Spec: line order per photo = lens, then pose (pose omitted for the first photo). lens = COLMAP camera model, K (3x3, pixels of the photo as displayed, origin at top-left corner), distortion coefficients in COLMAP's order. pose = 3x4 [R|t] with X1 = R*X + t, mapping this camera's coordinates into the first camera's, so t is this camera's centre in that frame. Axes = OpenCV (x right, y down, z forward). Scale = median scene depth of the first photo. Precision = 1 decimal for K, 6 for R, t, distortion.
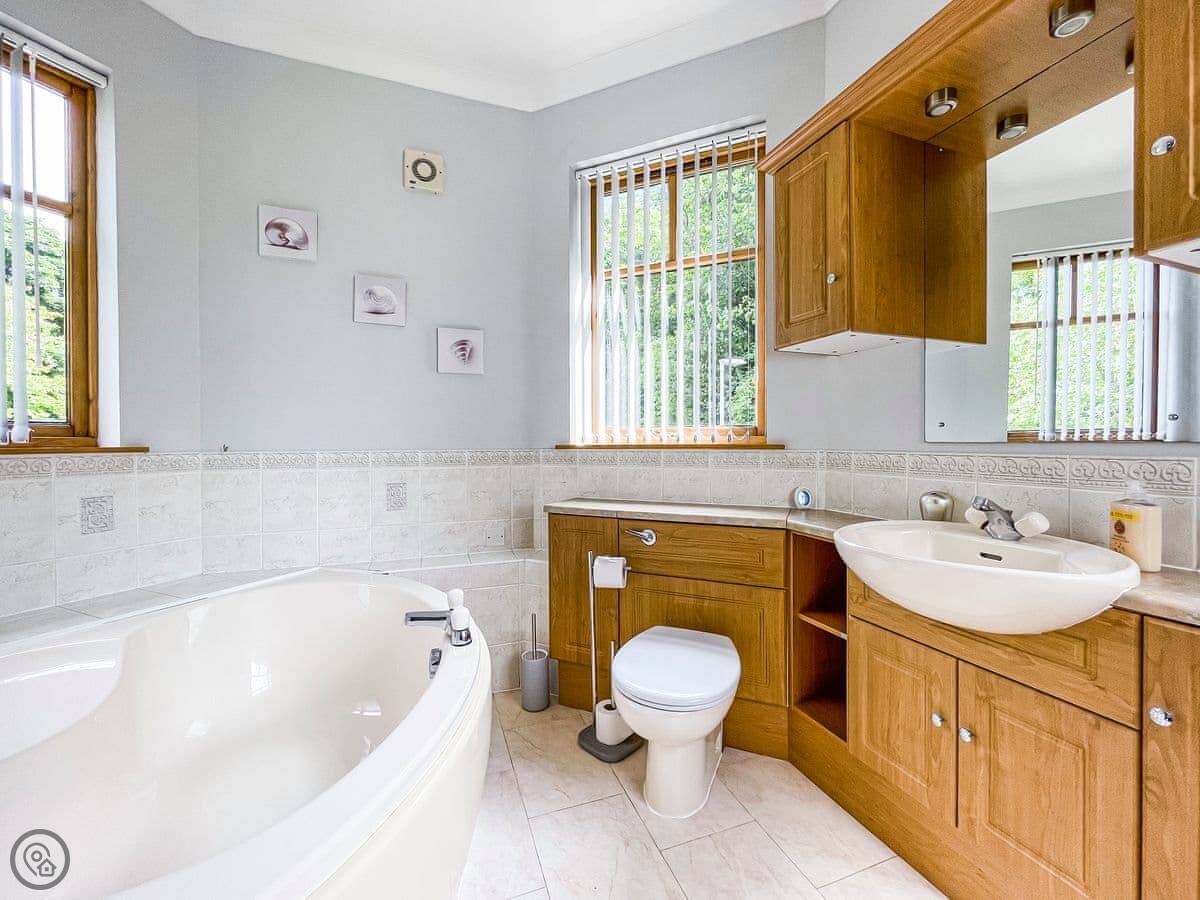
lens RADIAL K [[489.3, 0, 597.7], [0, 489.3, 448.7], [0, 0, 1]] dist [-0.000682, -0.001114]
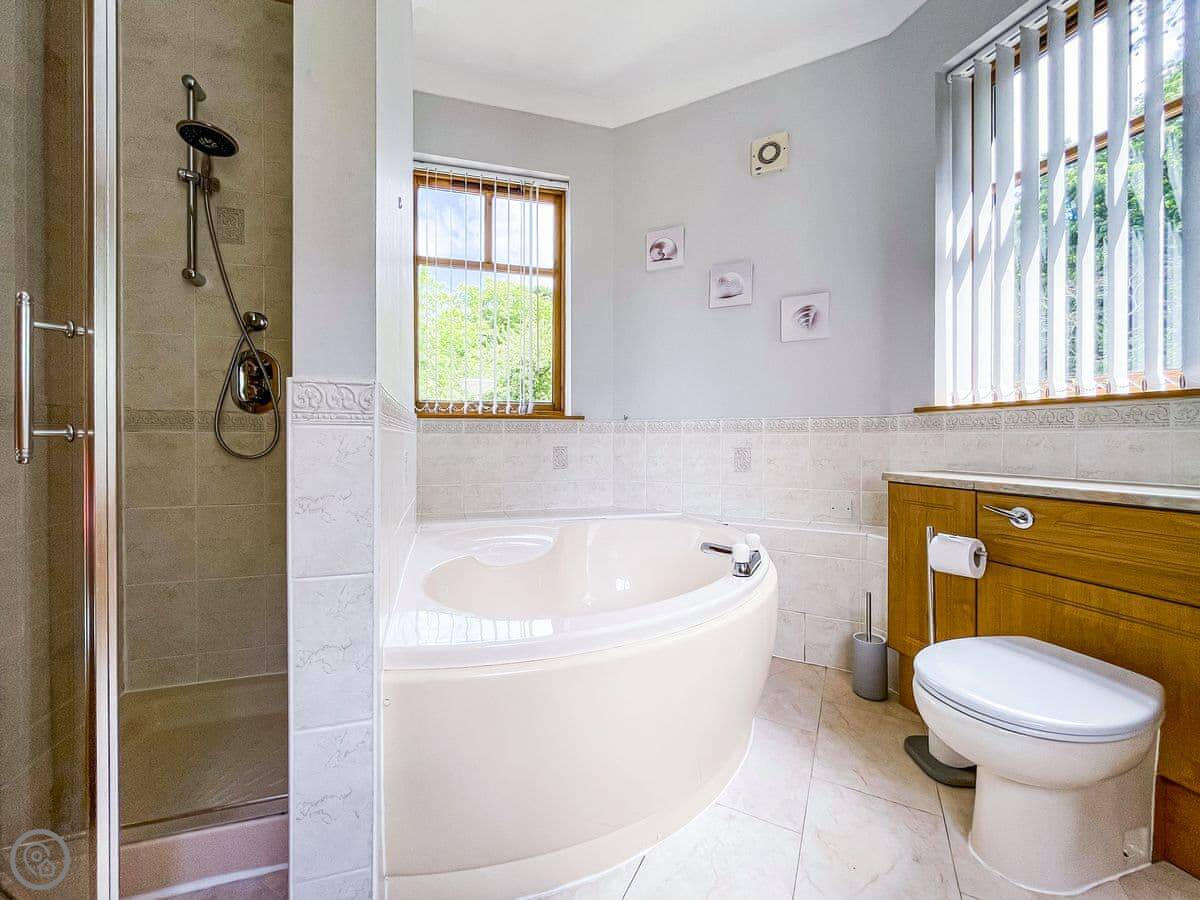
lens RADIAL K [[489.3, 0, 591.0], [0, 489.3, 444.6], [0, 0, 1]] dist [-0.000682, -0.001114]
pose [[0.656170, 0.013221, -0.754497, 0.219264], [-0.014348, 0.999884, 0.005044, 0.070121], [0.754476, 0.007516, 0.656284, 0.016869]]
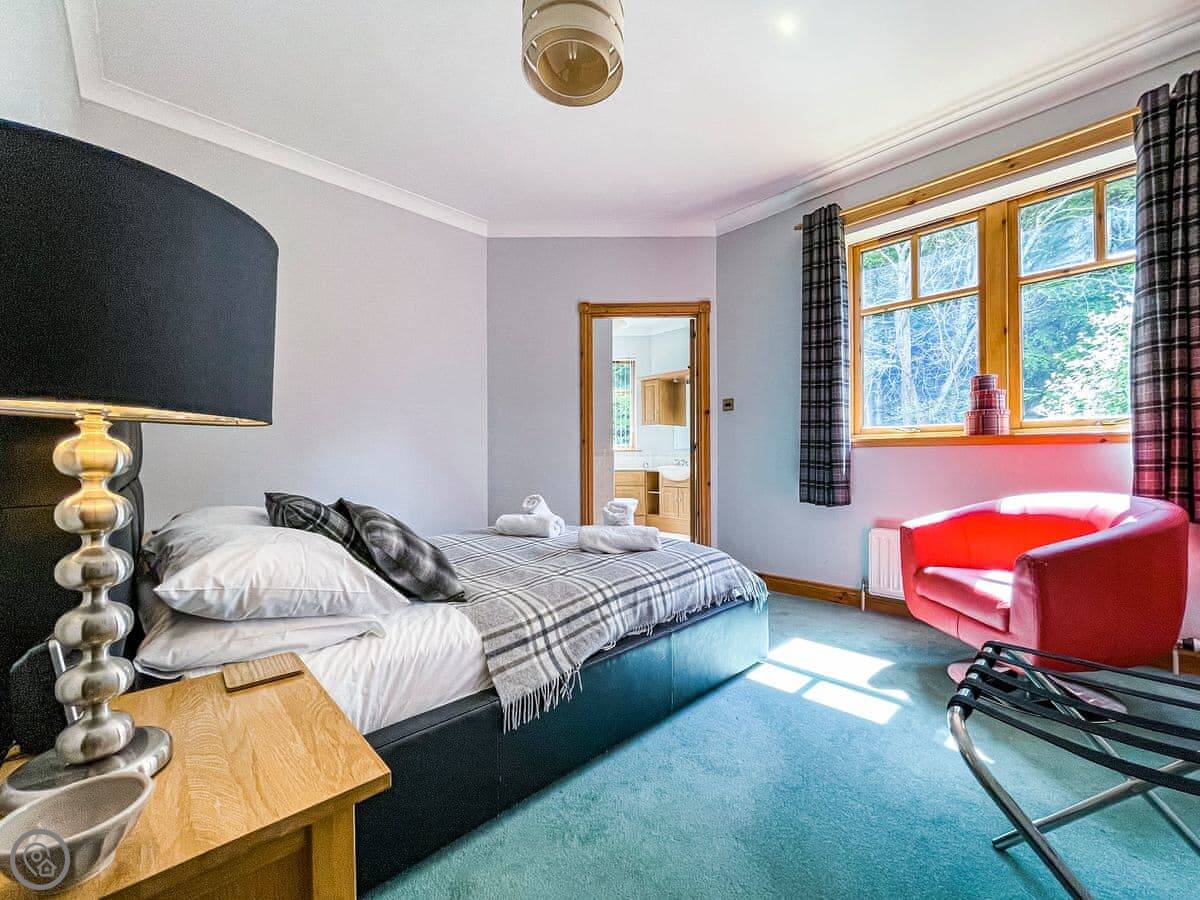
lens RADIAL K [[489.3, 0, 601.3], [0, 489.3, 453.5], [0, 0, 1]] dist [-0.000682, -0.001114]
pose [[0.921138, 0.002230, 0.389229, -1.289065], [0.001994, 0.999943, -0.010448, 0.056457], [-0.389230, 0.010400, 0.921082, -2.190888]]
